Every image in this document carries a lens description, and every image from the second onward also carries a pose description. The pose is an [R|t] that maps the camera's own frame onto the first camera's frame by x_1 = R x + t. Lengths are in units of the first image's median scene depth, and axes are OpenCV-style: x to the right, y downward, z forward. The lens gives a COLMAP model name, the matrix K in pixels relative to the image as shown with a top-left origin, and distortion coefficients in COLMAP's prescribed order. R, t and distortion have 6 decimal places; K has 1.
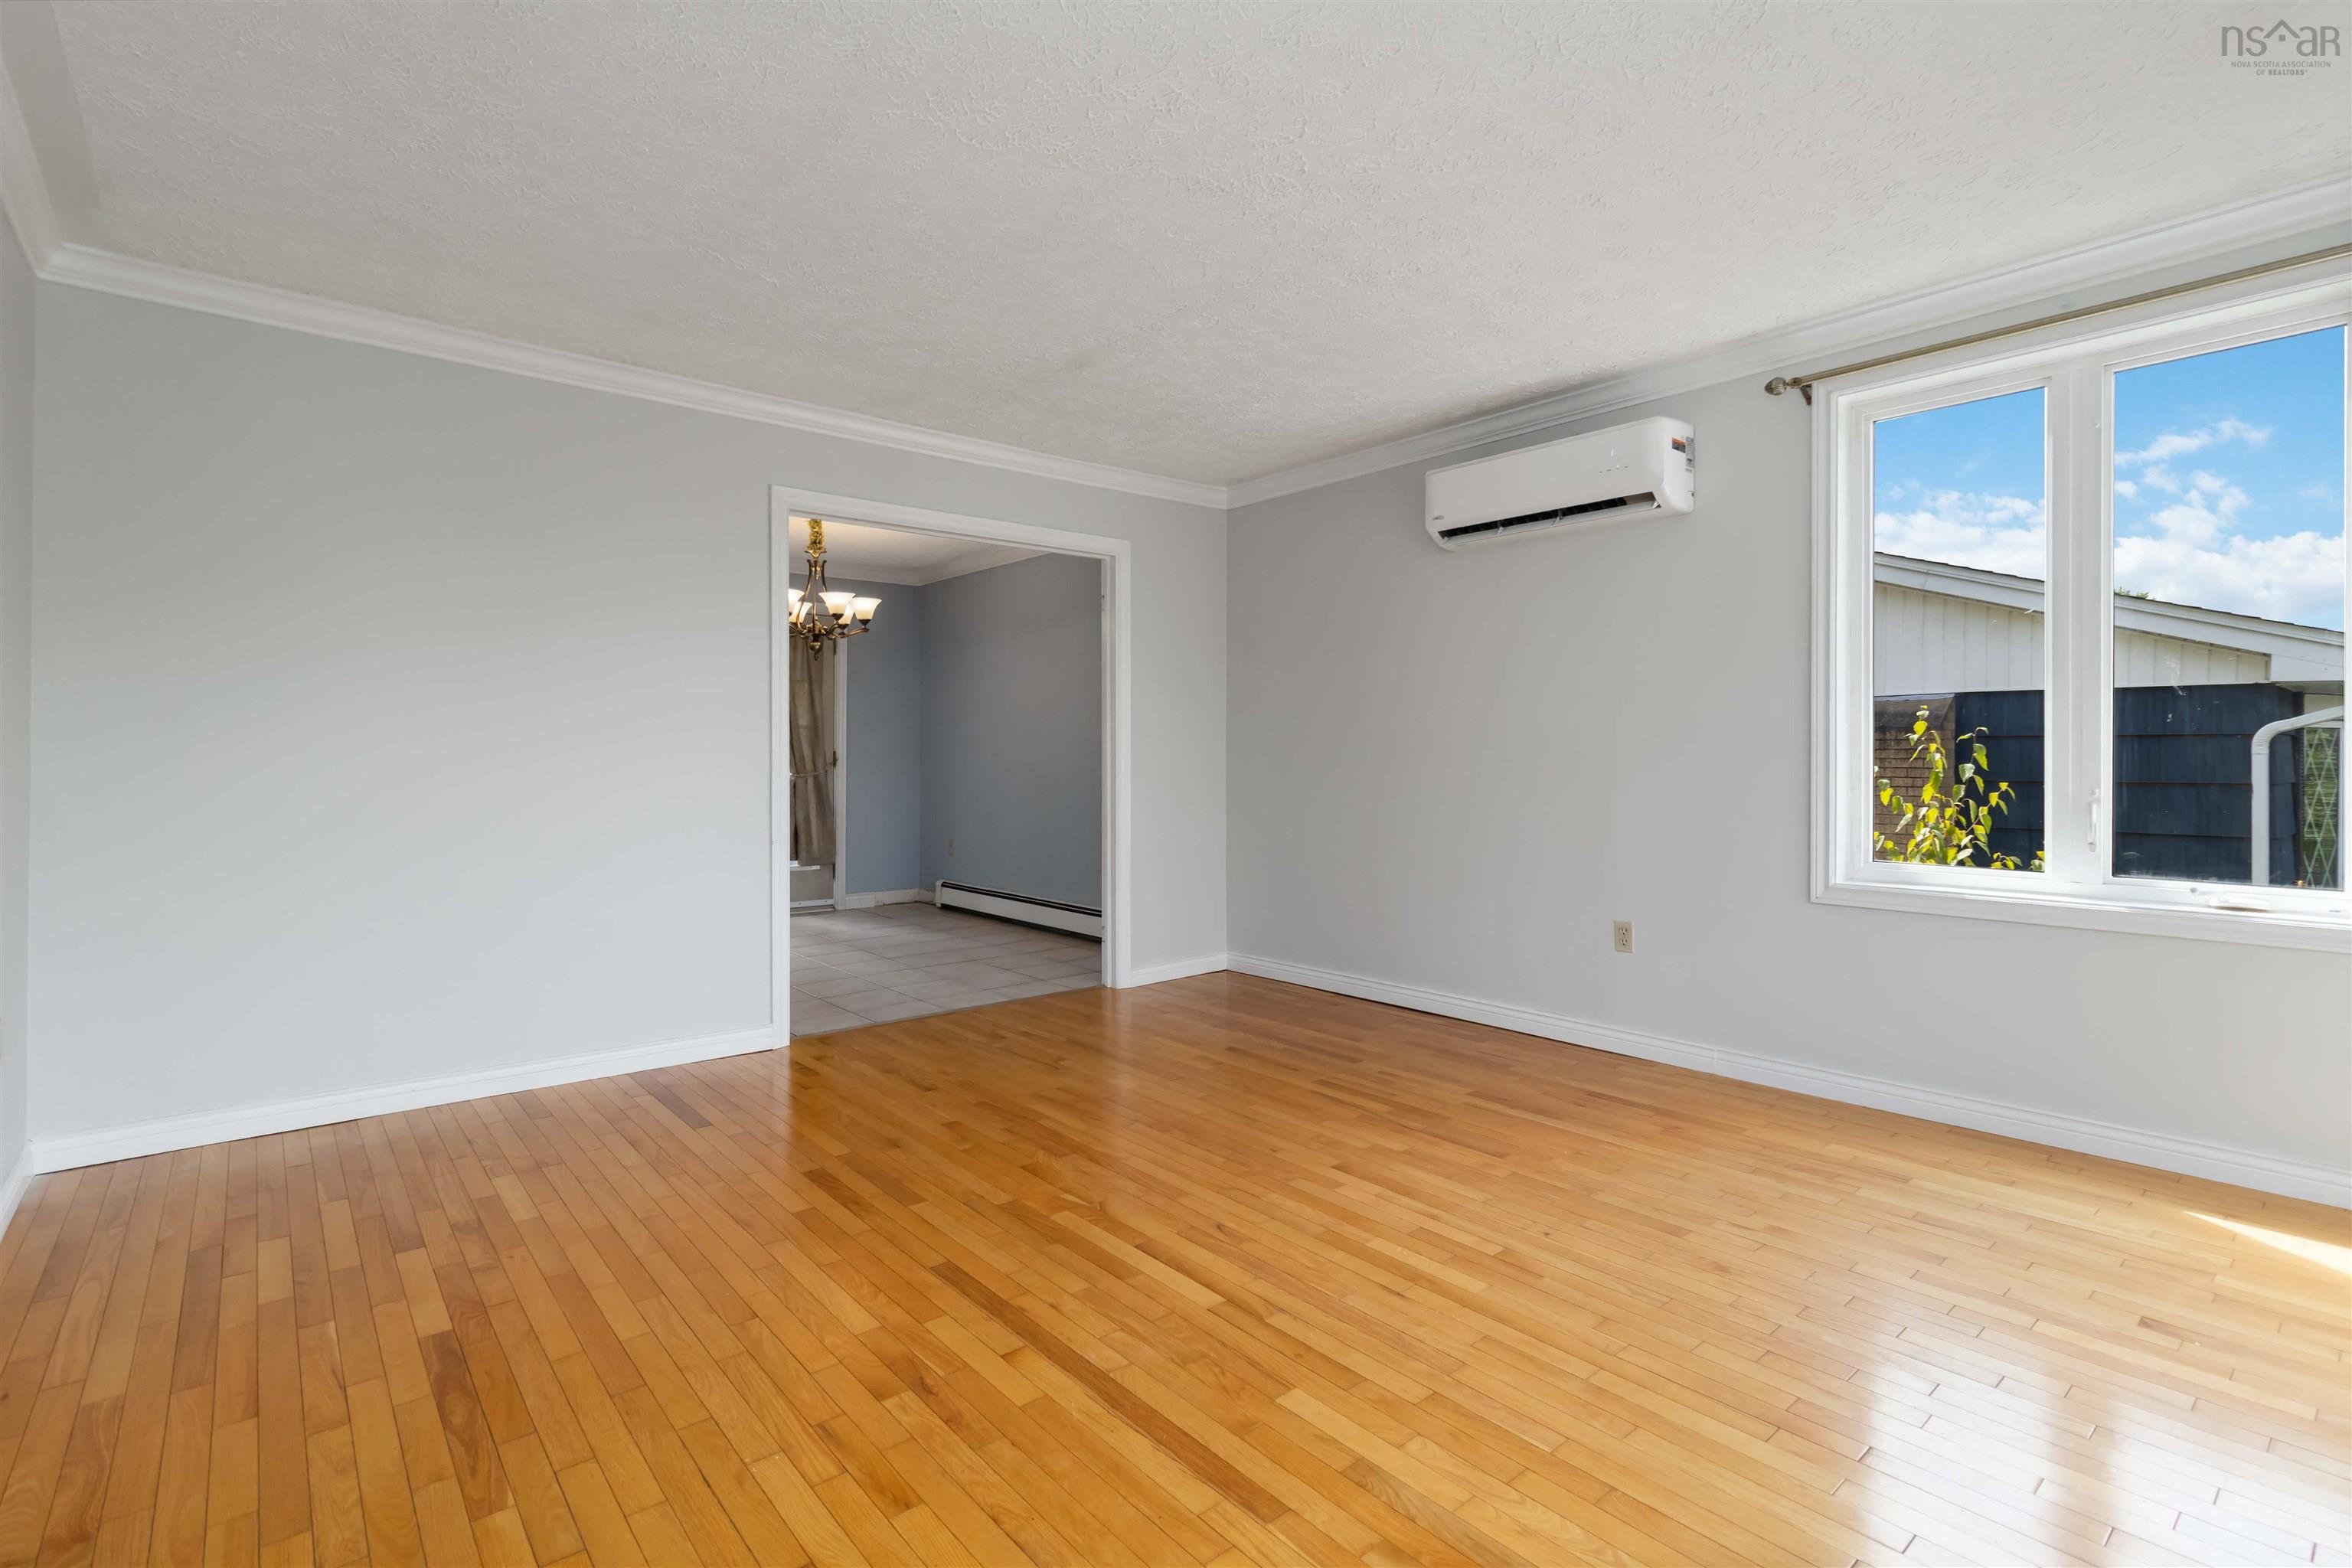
lens RADIAL K [[1101.6, 0, 1175.9], [0, 1101.6, 754.5], [0, 0, 1]] dist [0.002318, 0.000846]
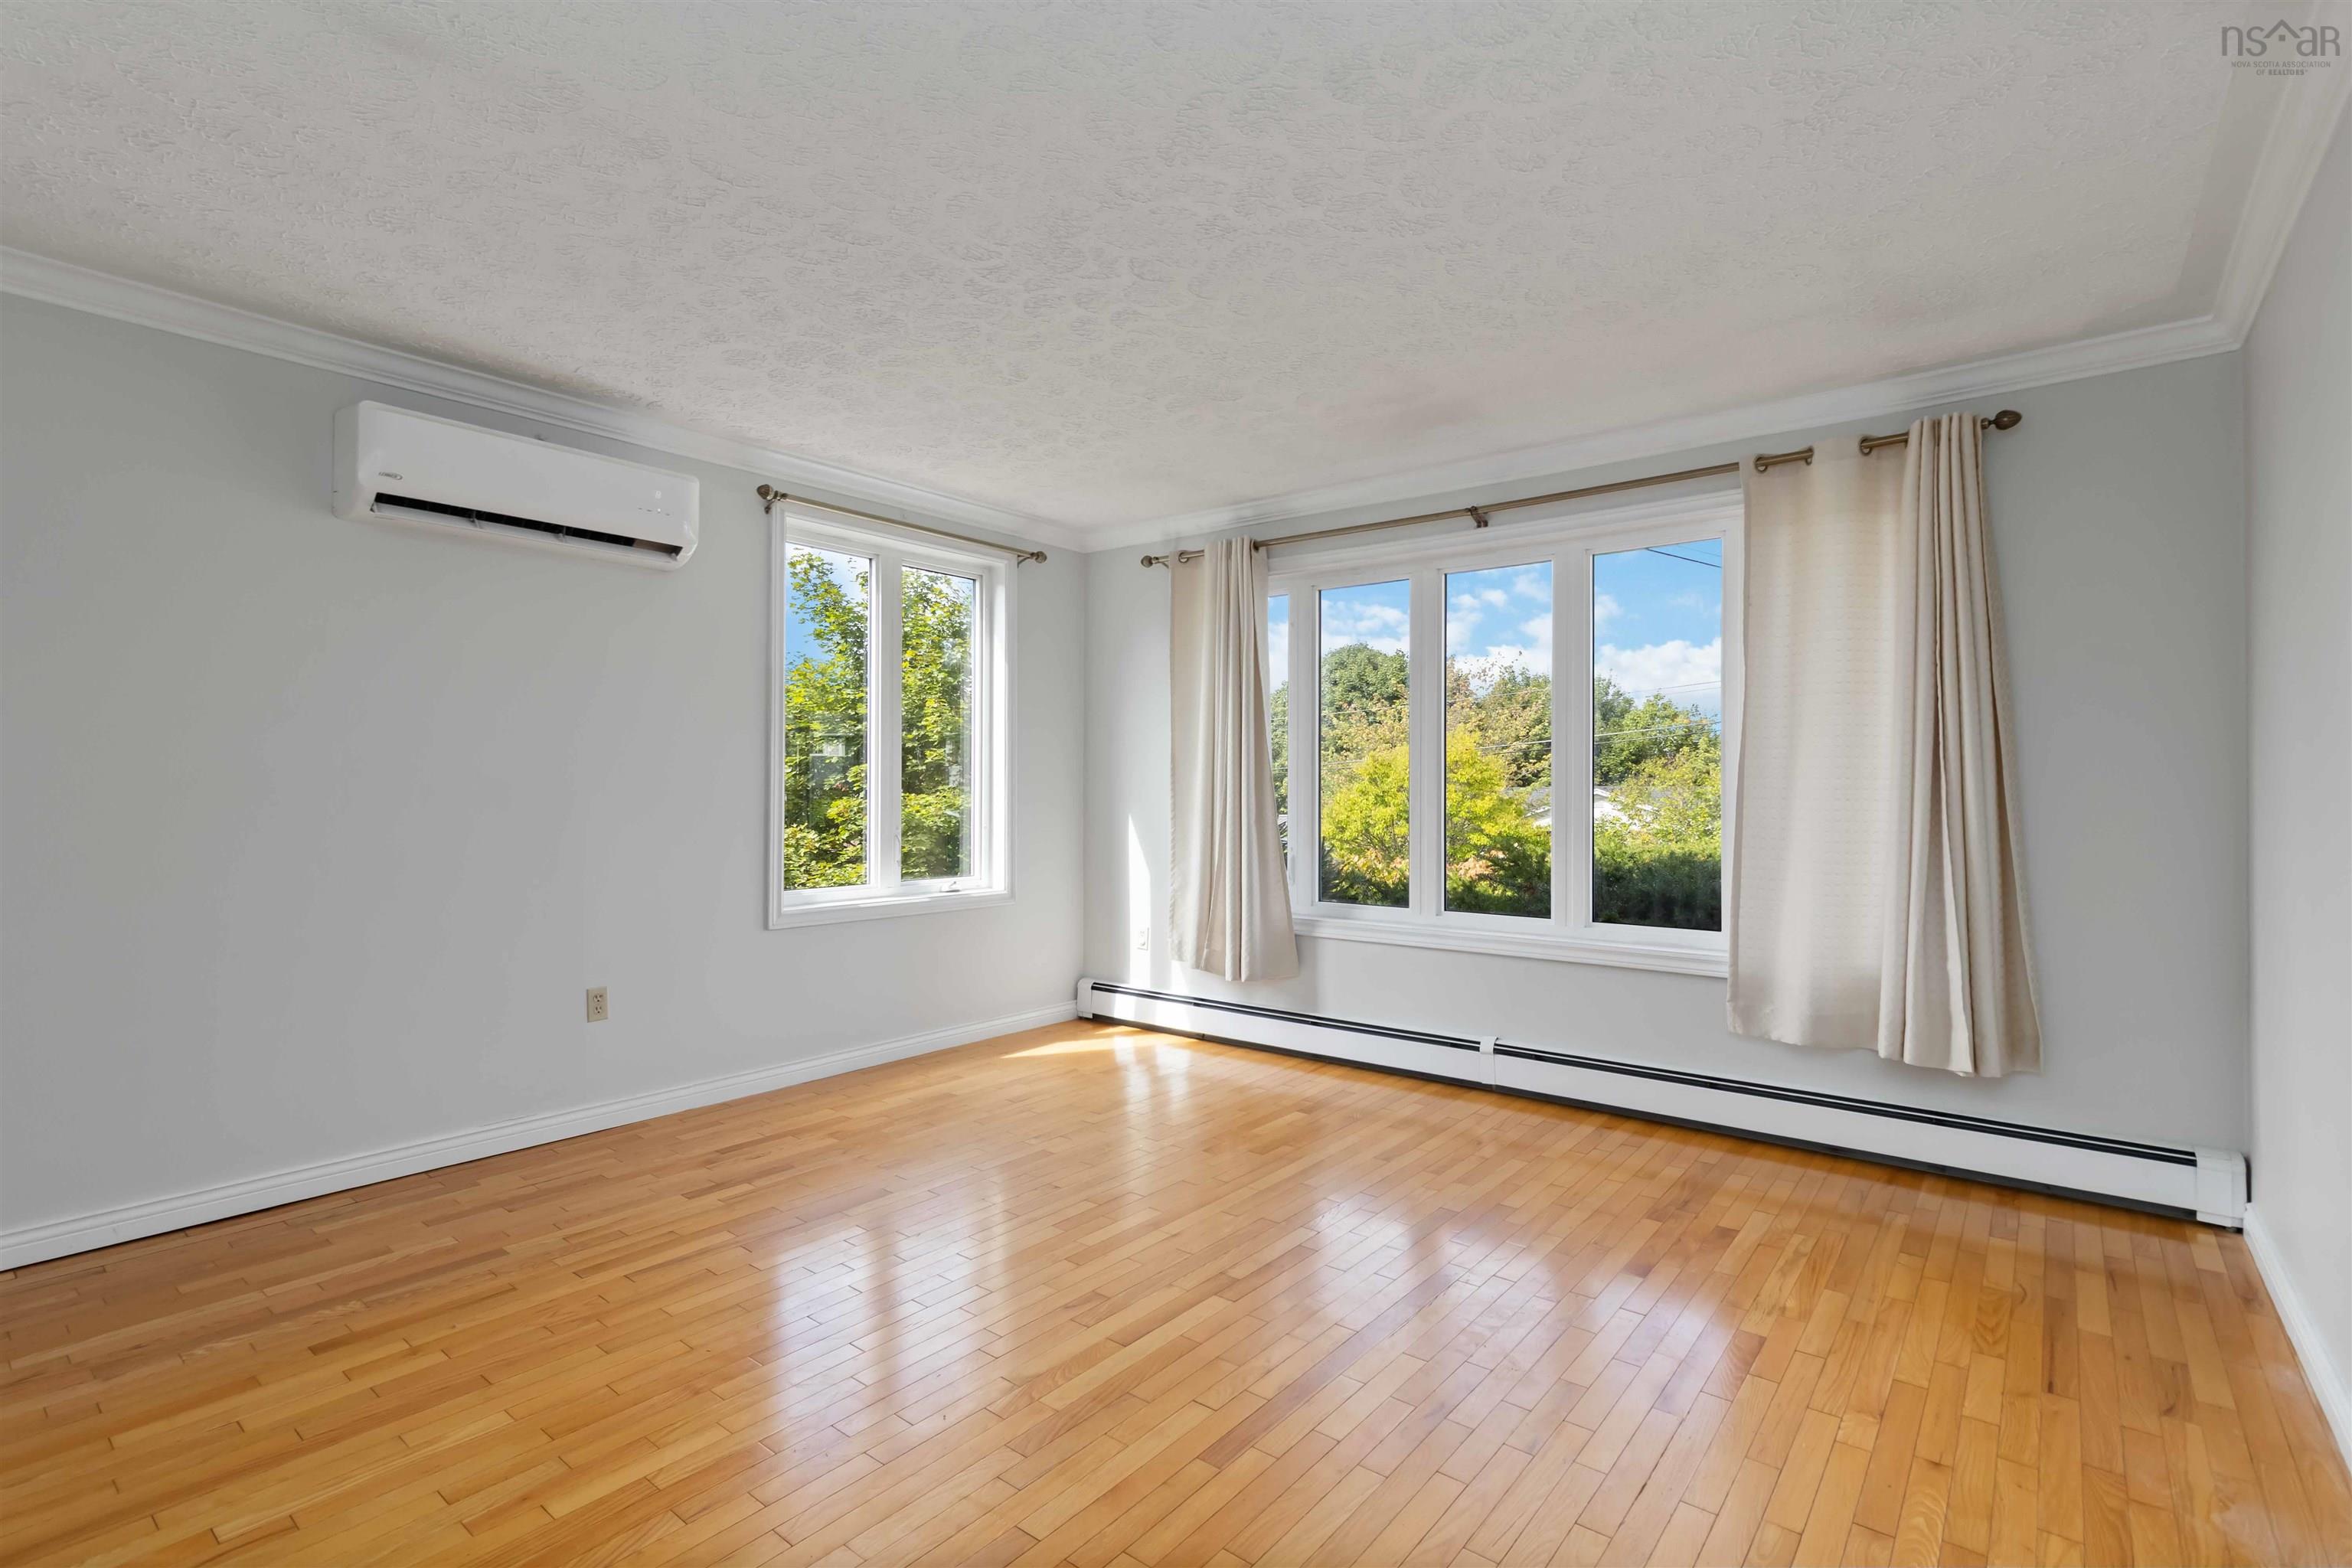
lens RADIAL K [[1101.6, 0, 1162.8], [0, 1101.6, 778.0], [0, 0, 1]] dist [0.002318, 0.000846]
pose [[-0.186826, 0.009729, 0.982345, -0.598591], [-0.002267, 0.999944, -0.010334, -0.016609], [-0.982390, -0.004157, -0.186794, 0.708093]]
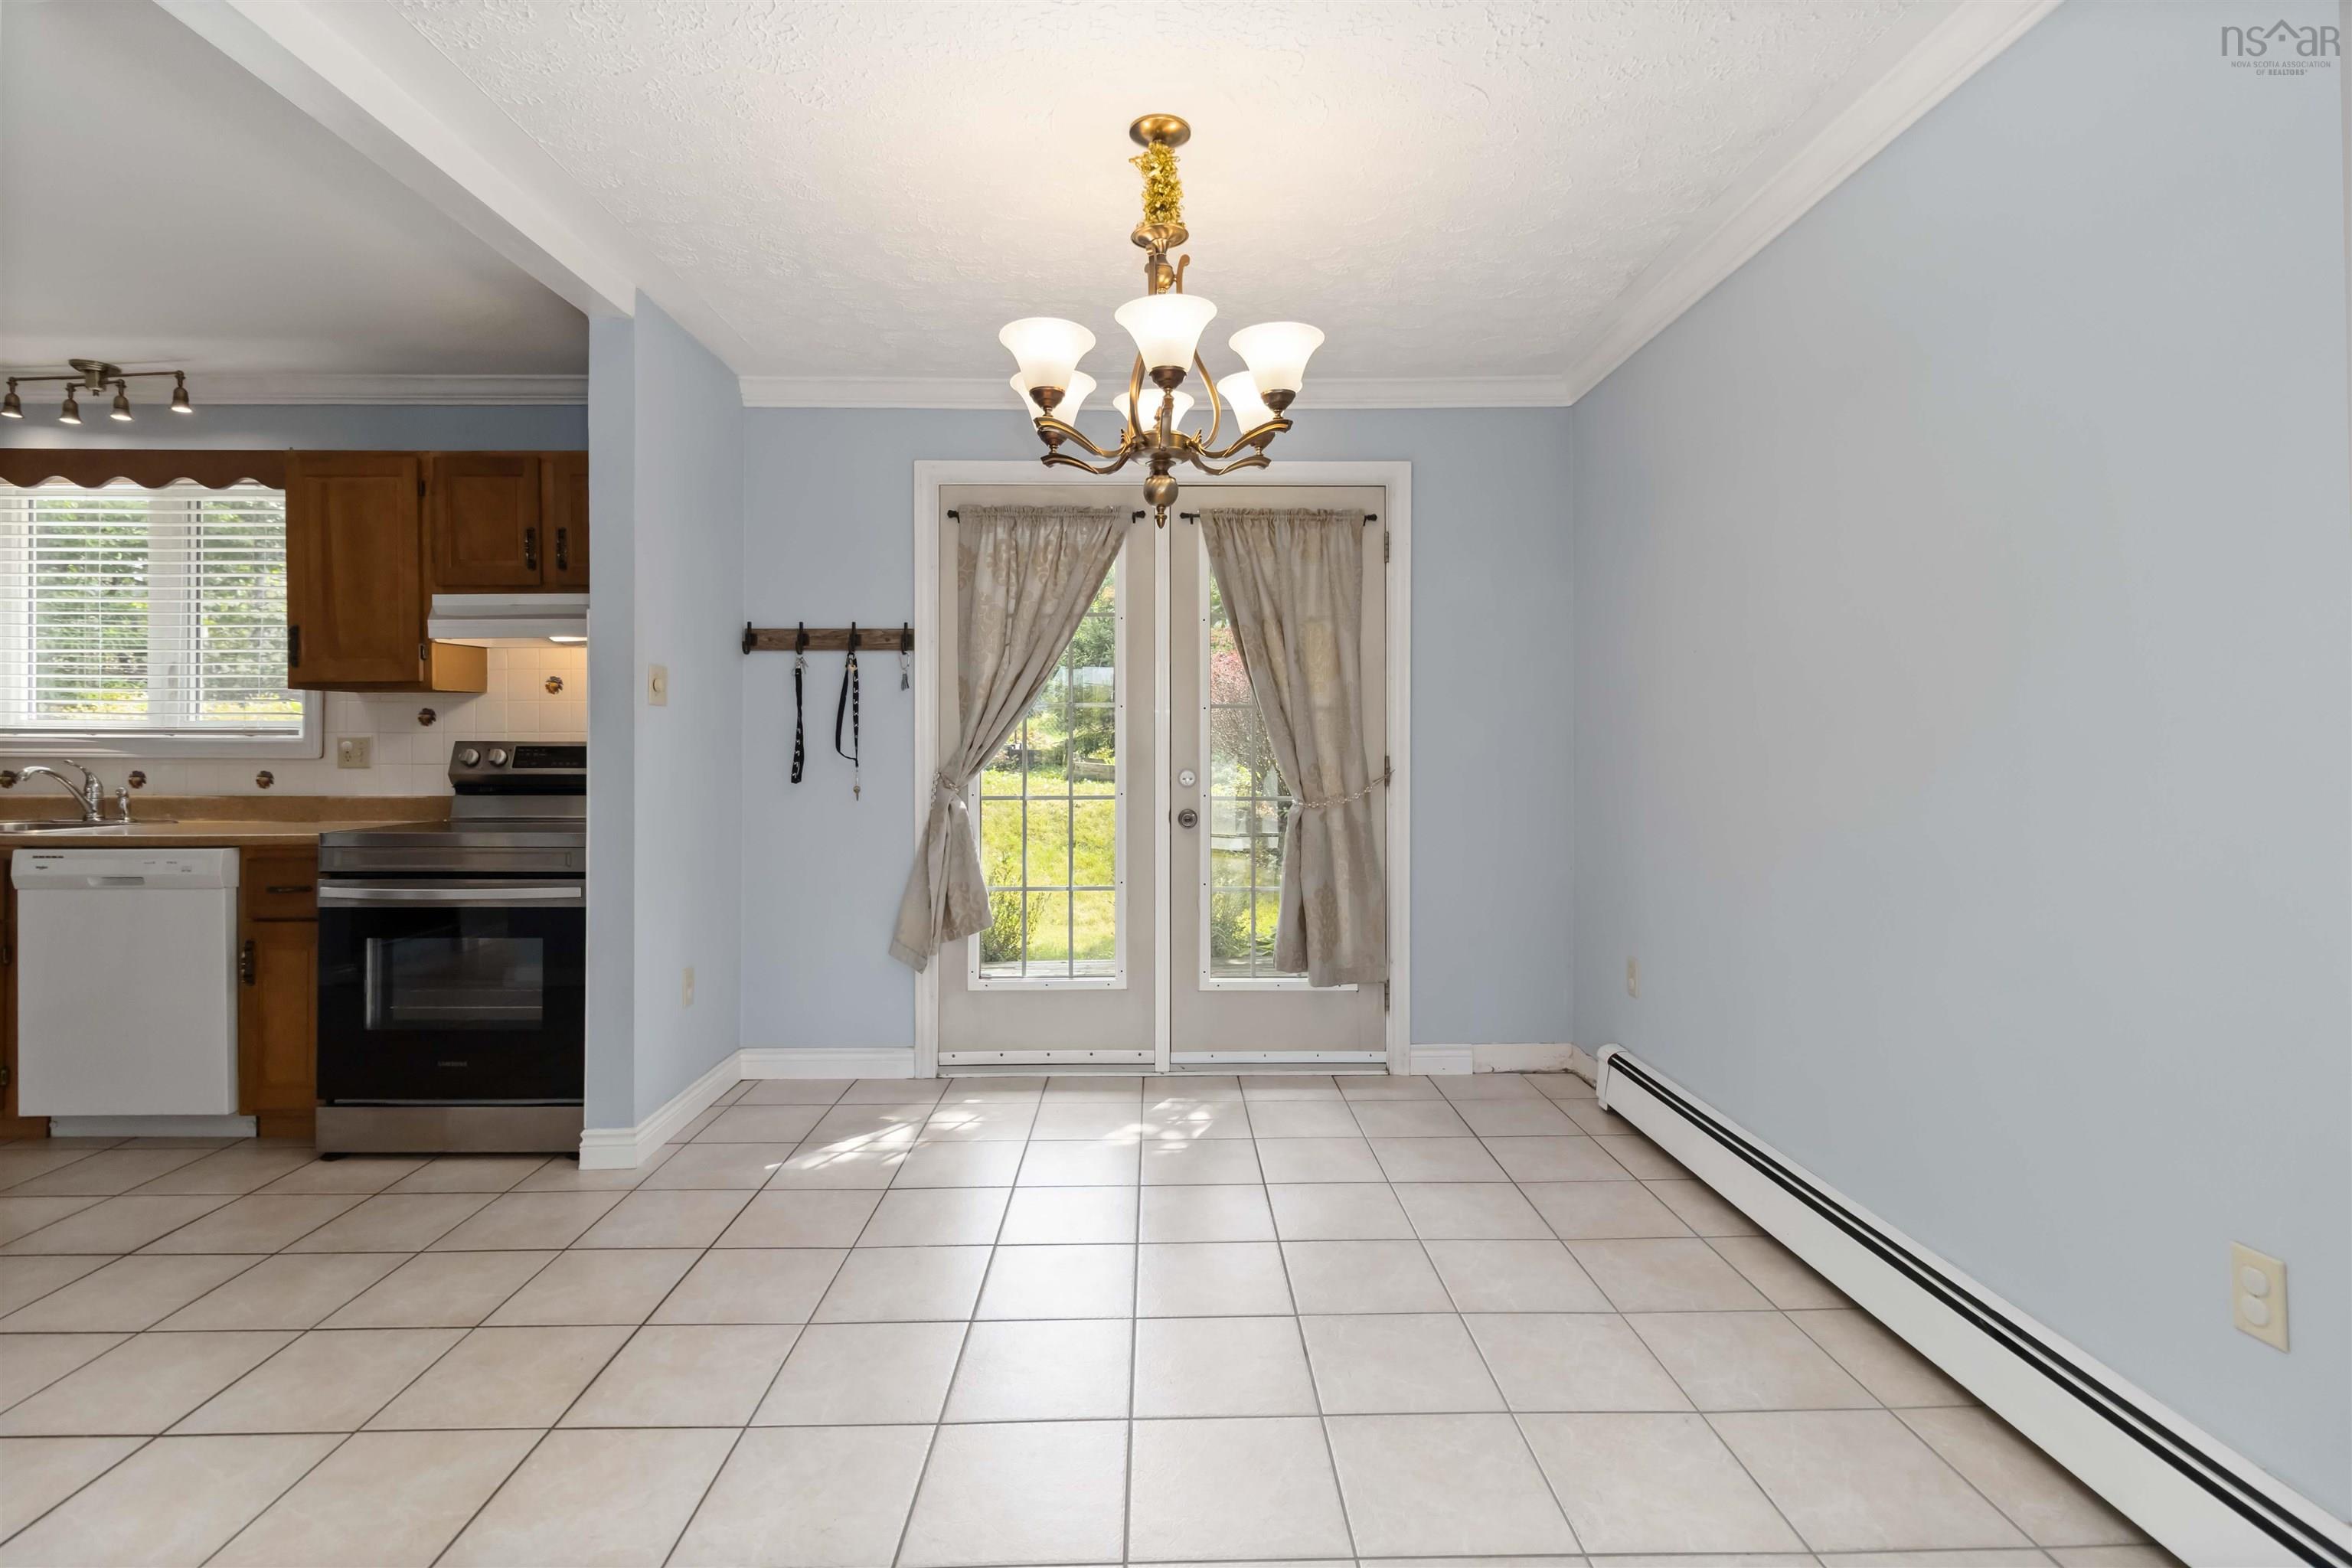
lens RADIAL K [[1101.6, 0, 1169.9], [0, 1101.6, 737.4], [0, 0, 1]] dist [0.002318, 0.000846]
pose [[0.770146, -0.008679, -0.637809, -0.129797], [0.004703, 0.999958, -0.007928, -0.014579], [0.637851, 0.003106, 0.770154, 1.071227]]
